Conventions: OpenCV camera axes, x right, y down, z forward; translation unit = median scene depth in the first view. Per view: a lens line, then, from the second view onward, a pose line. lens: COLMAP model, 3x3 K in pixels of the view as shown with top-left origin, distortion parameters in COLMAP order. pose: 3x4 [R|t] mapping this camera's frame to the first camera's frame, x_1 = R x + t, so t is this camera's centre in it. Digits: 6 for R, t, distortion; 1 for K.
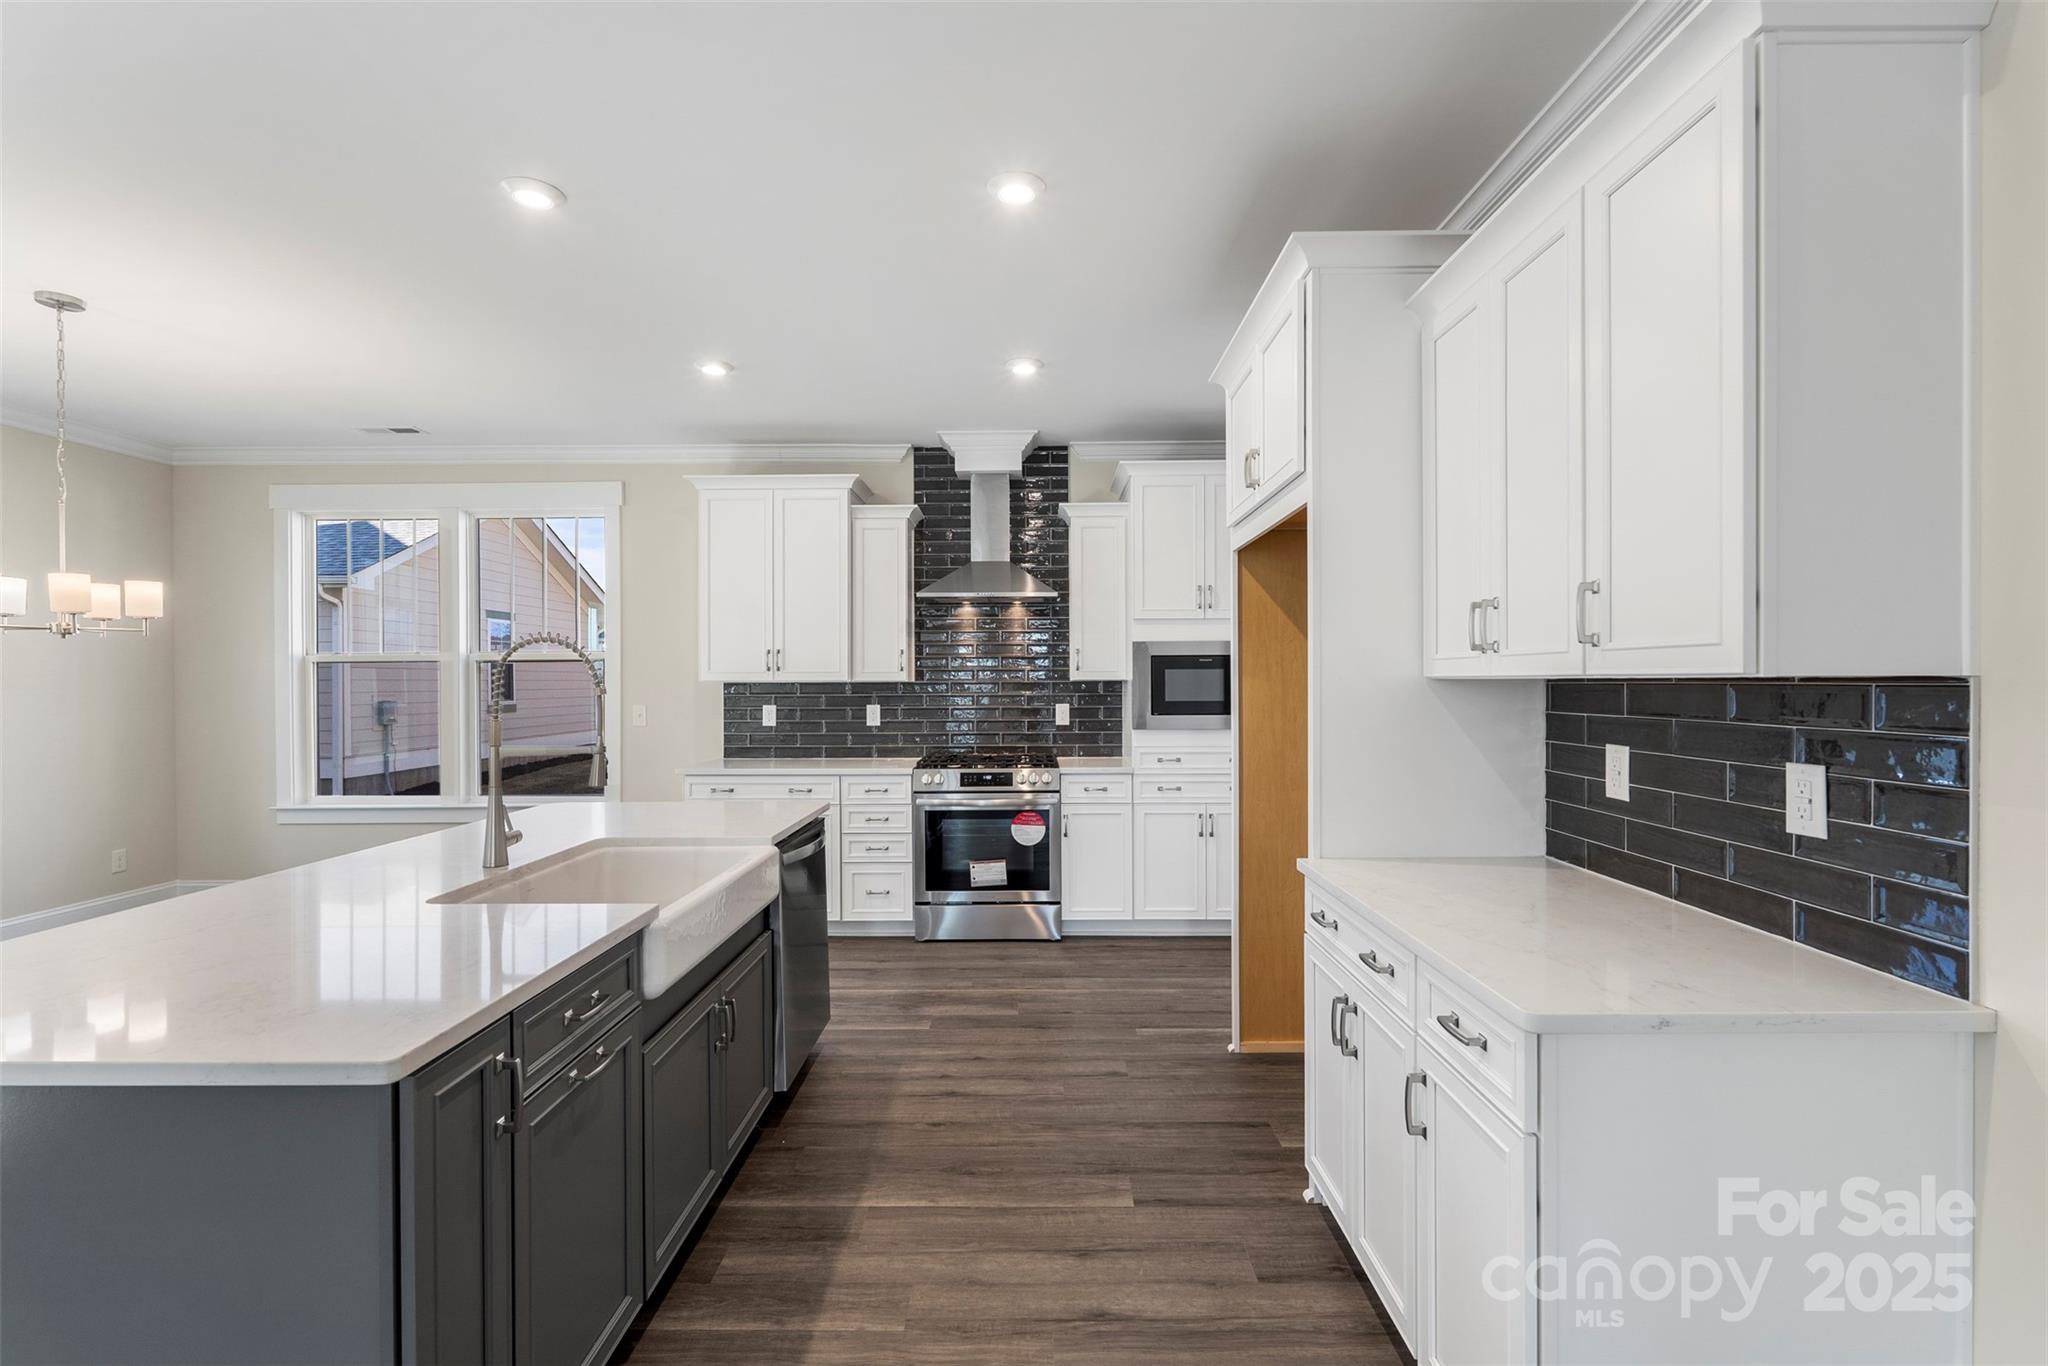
lens RADIAL K [[907.1, 0, 1027.8], [0, 907.1, 684.6], [0, 0, 1]] dist [-0.004049, 0.000519]
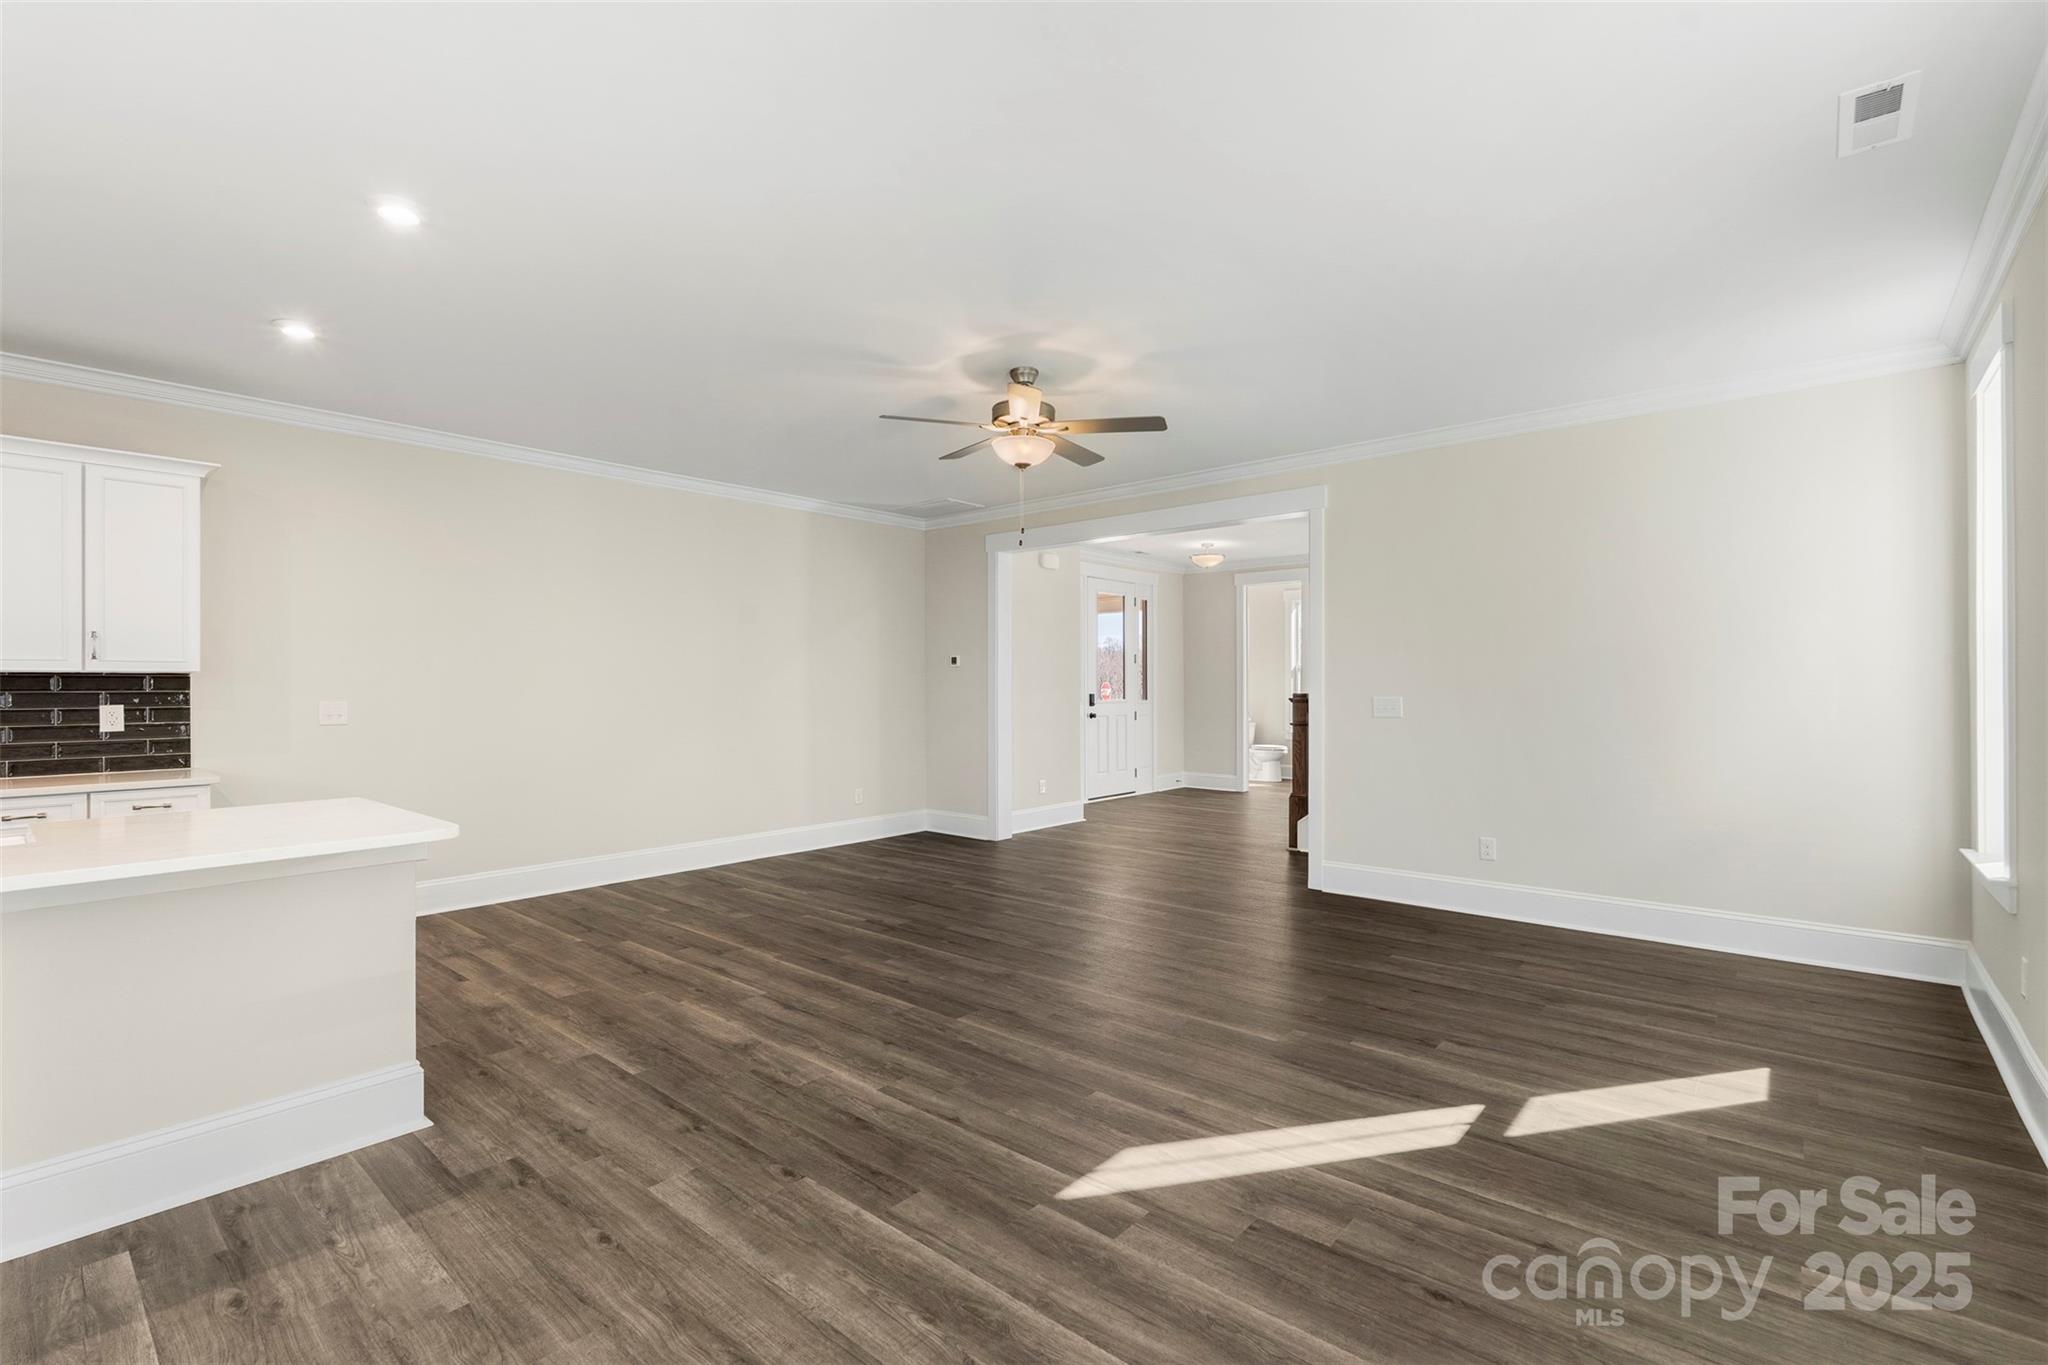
lens RADIAL K [[907.1, 0, 1026.9], [0, 907.1, 681.3], [0, 0, 1]] dist [-0.004049, 0.000519]
pose [[-0.764449, 0.008042, 0.644635, -0.985715], [0.009049, 0.999958, -0.001743, 0.015166], [-0.644621, 0.004501, -0.764489, 0.429048]]
